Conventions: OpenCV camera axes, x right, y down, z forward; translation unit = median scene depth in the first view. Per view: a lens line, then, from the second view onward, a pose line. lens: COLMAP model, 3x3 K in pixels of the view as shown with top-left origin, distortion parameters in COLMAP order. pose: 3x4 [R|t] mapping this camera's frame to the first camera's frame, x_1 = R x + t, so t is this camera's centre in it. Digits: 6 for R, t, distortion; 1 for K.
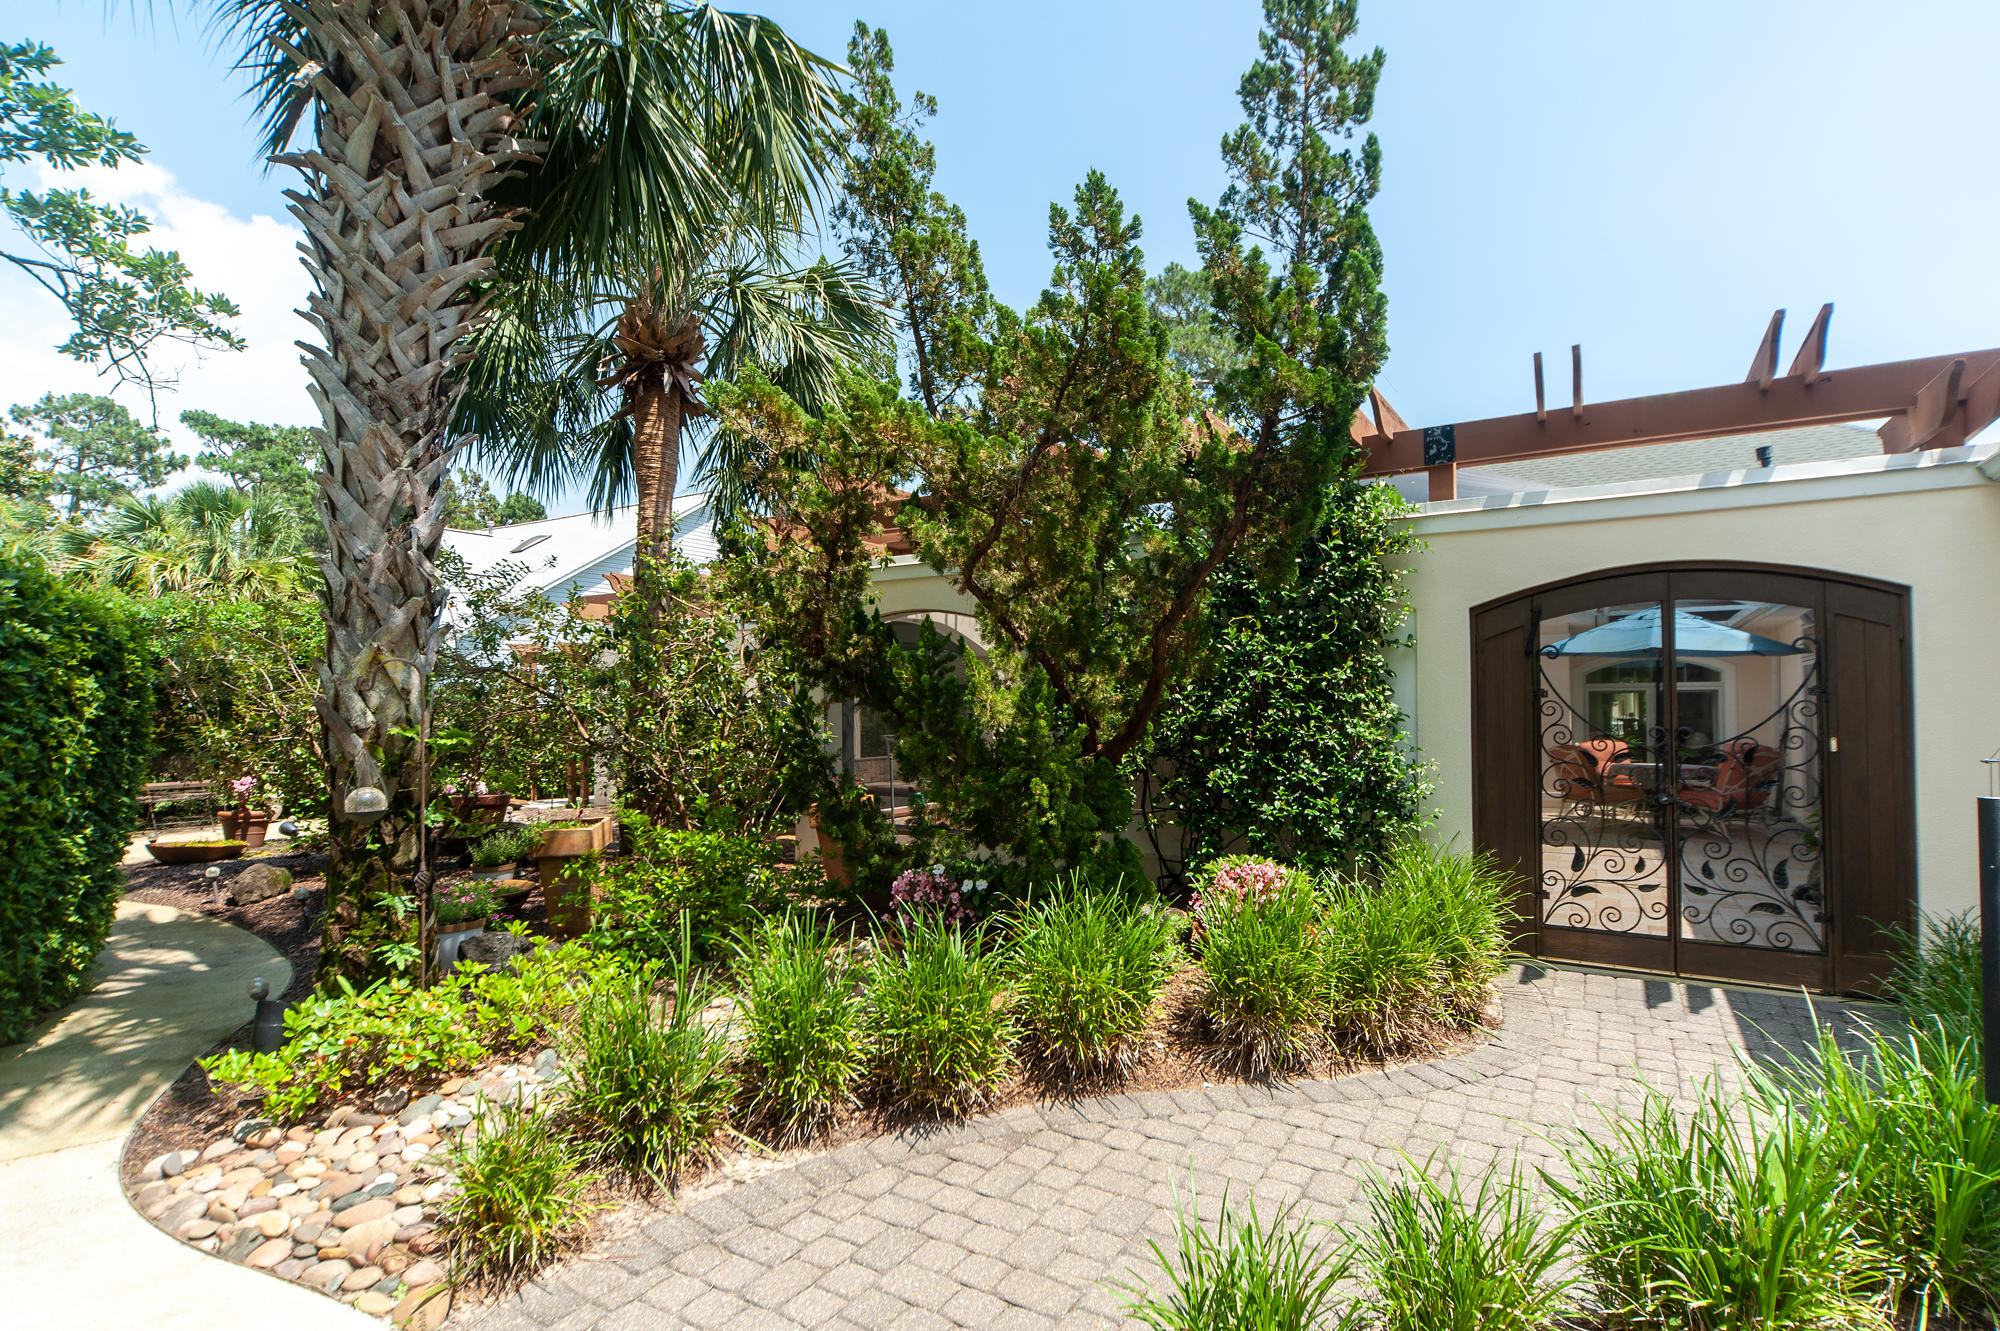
lens RADIAL K [[980.3, 0, 1002.3], [0, 980.3, 686.9], [0, 0, 1]] dist [-0.001400, -0.002705]
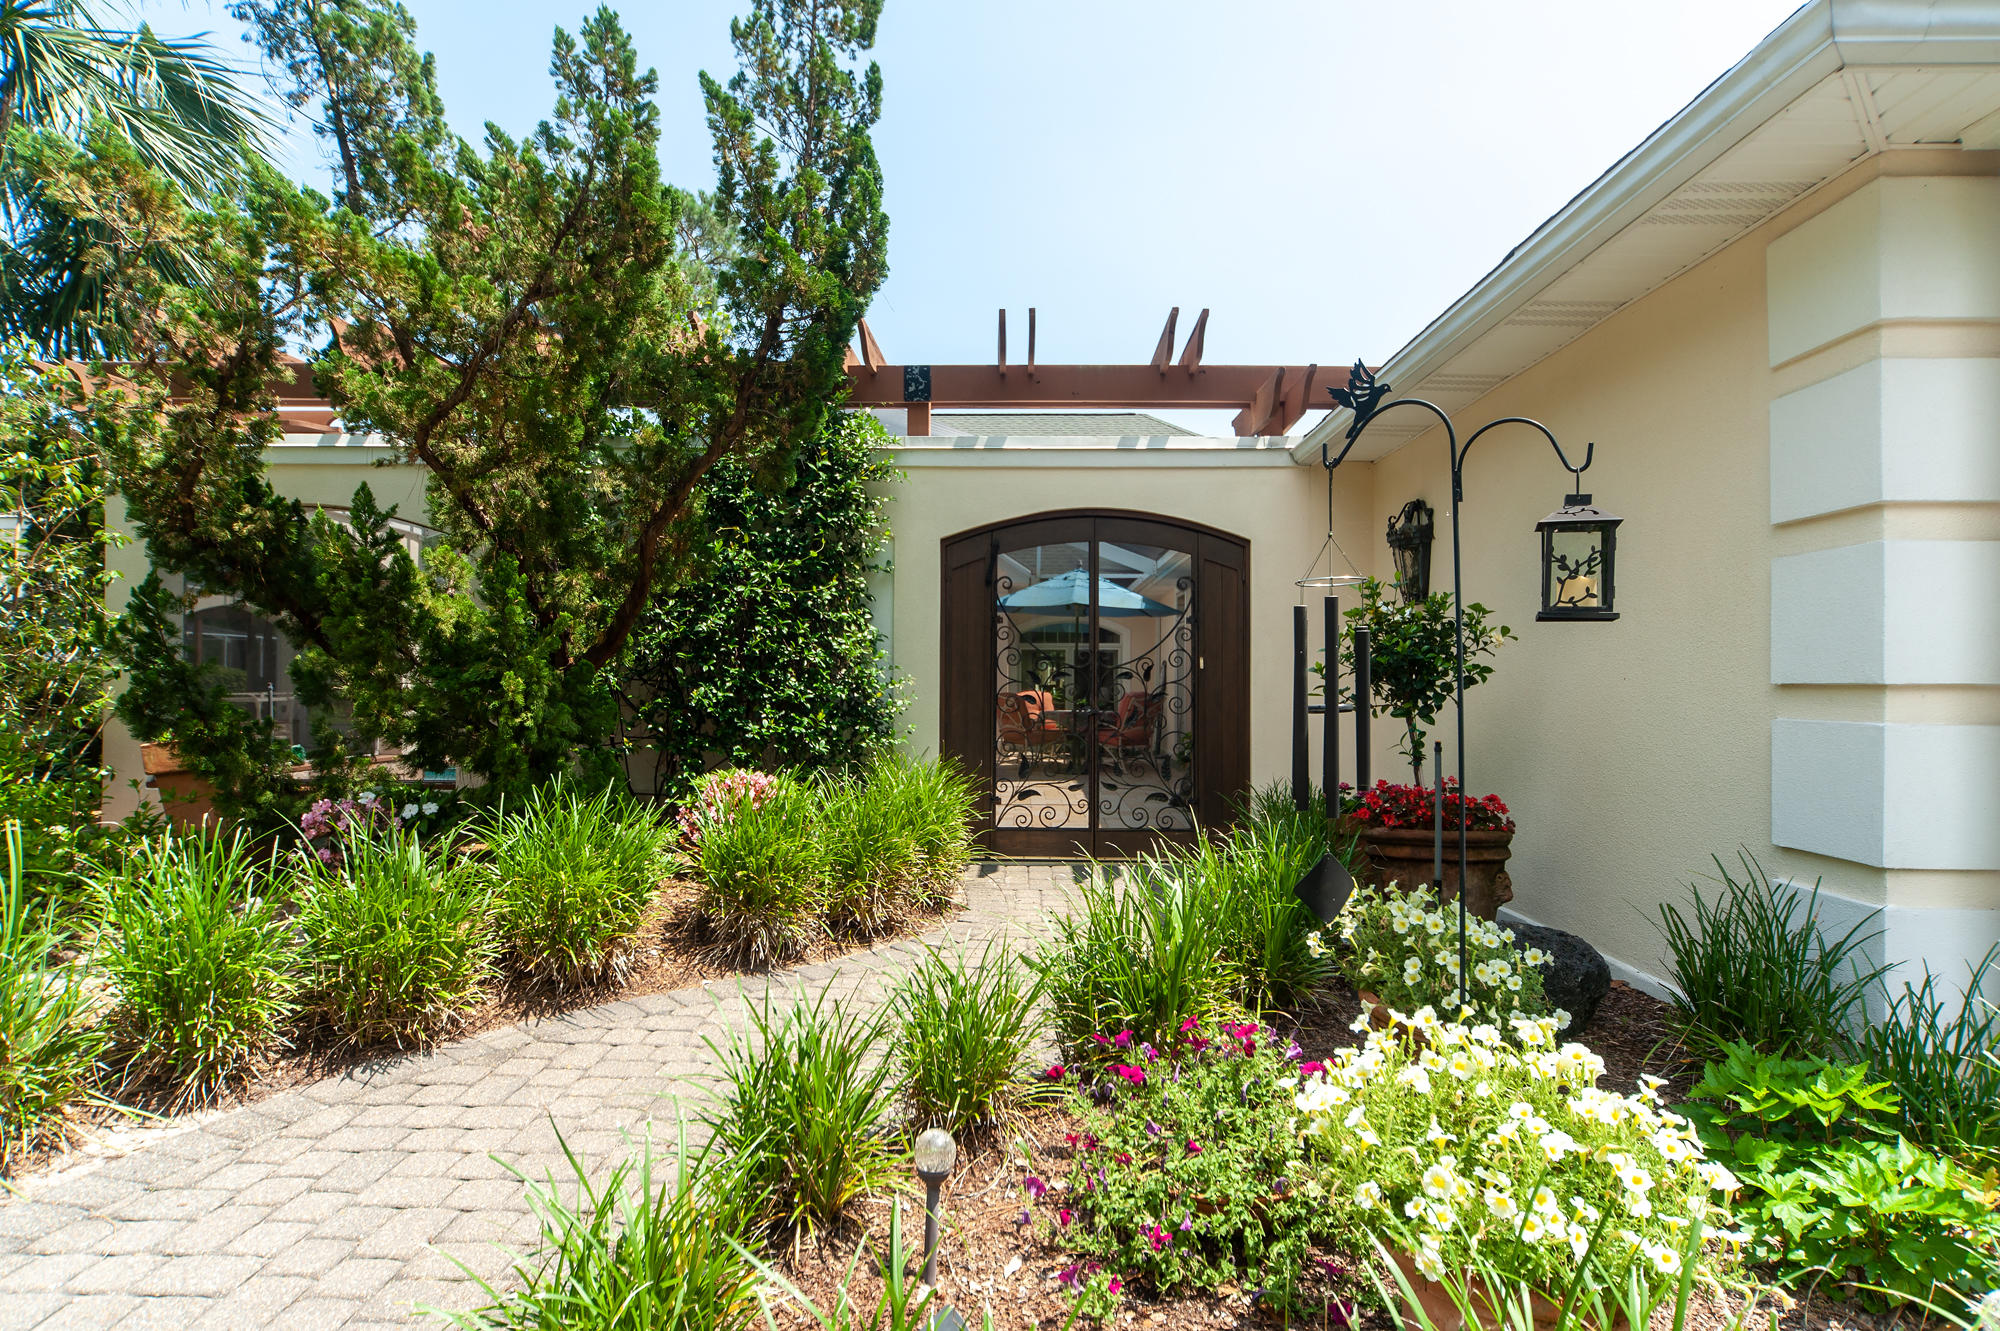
lens RADIAL K [[1071.5, 0, 1012.9], [0, 1071.5, 671.5], [0, 0, 1]] dist [-0.001321, -0.003198]
pose [[0.857759, 0.013815, 0.513866, -0.073516], [-0.016869, 0.999857, 0.001278, 0.080947], [-0.513775, -0.009765, 0.857869, -0.063667]]
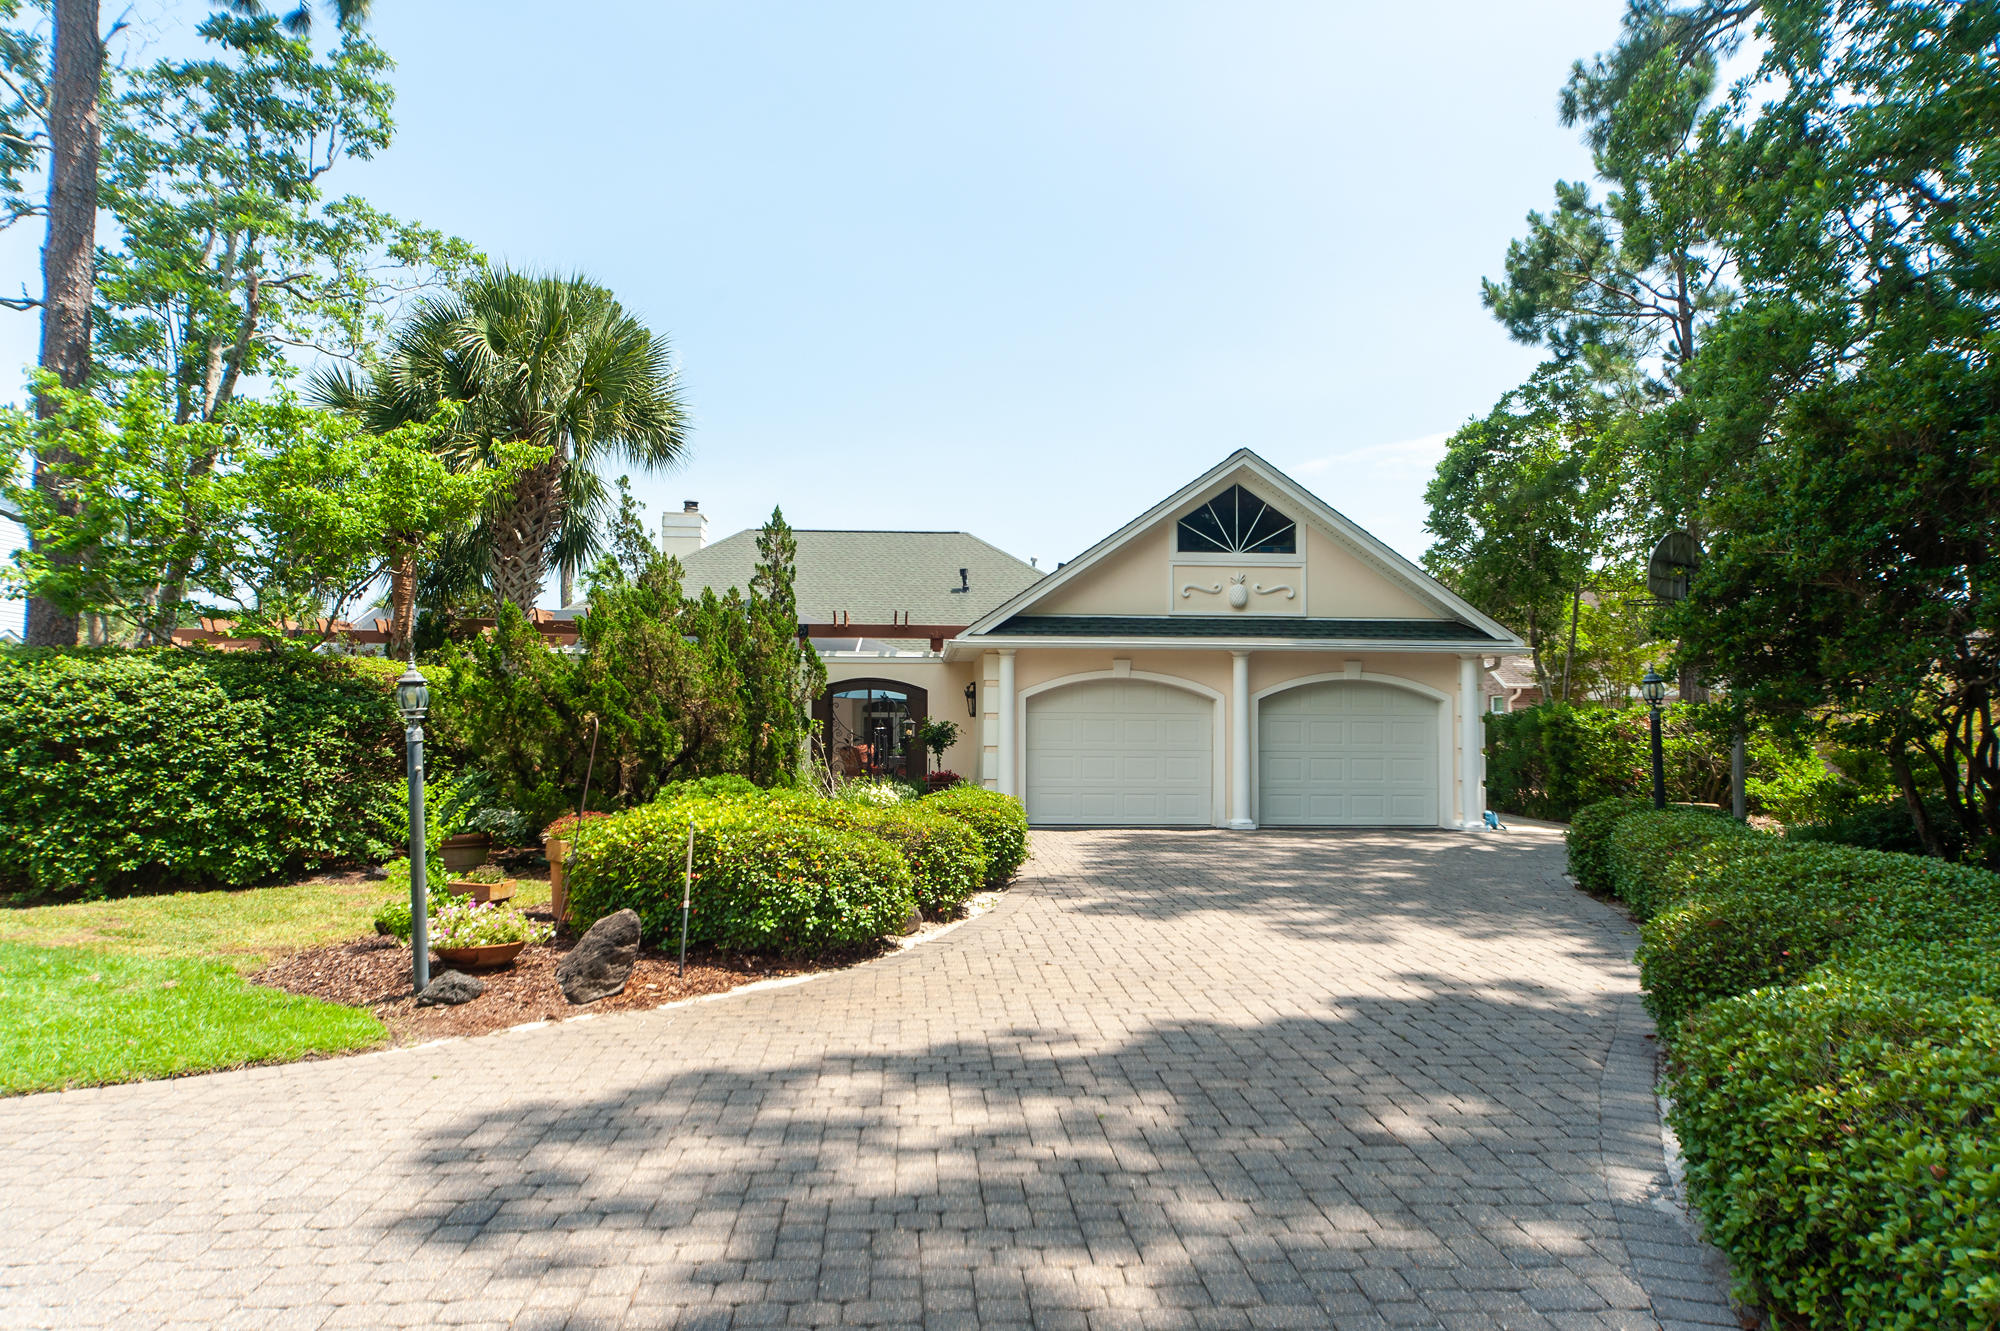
lens RADIAL K [[1296.4, 0, 1007.5], [0, 1296.4, 667.4], [0, 0, 1]] dist [0.001478, -0.003378]
pose [[0.820037, 0.033329, 0.571340, -1.616024], [-0.017424, 0.999294, -0.033286, -0.034668], [-0.572046, 0.017340, 0.820038, -3.209868]]
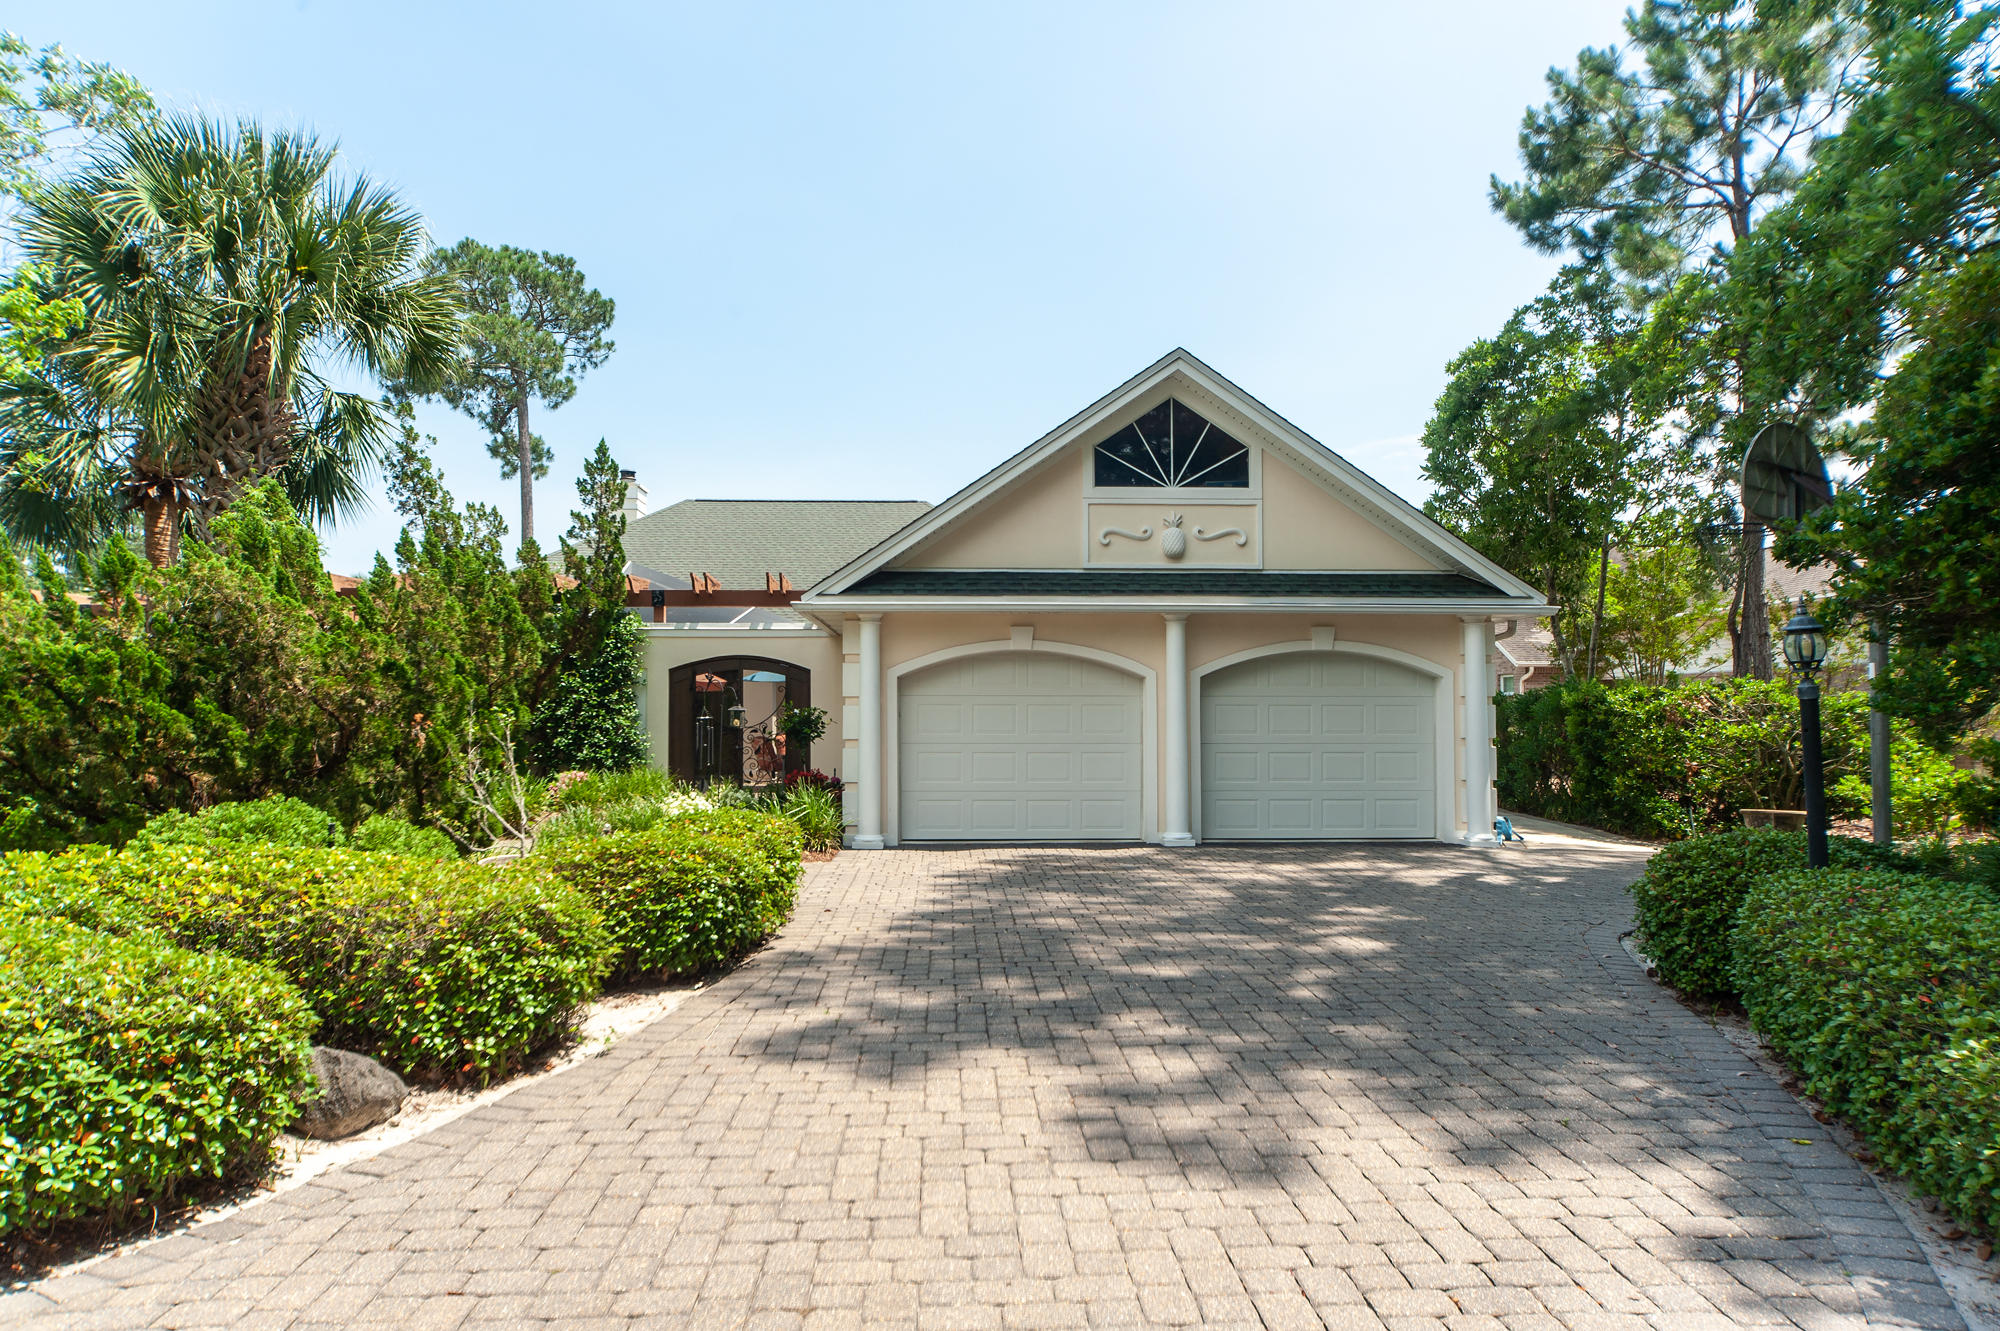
lens RADIAL K [[1296.4, 0, 990.2], [0, 1296.4, 669.8], [0, 0, 1]] dist [0.001478, -0.003378]
pose [[0.829725, 0.019817, 0.557821, -0.809236], [-0.010458, 0.999746, -0.019962, -0.032467], [-0.558075, 0.010729, 0.829721, -2.637404]]
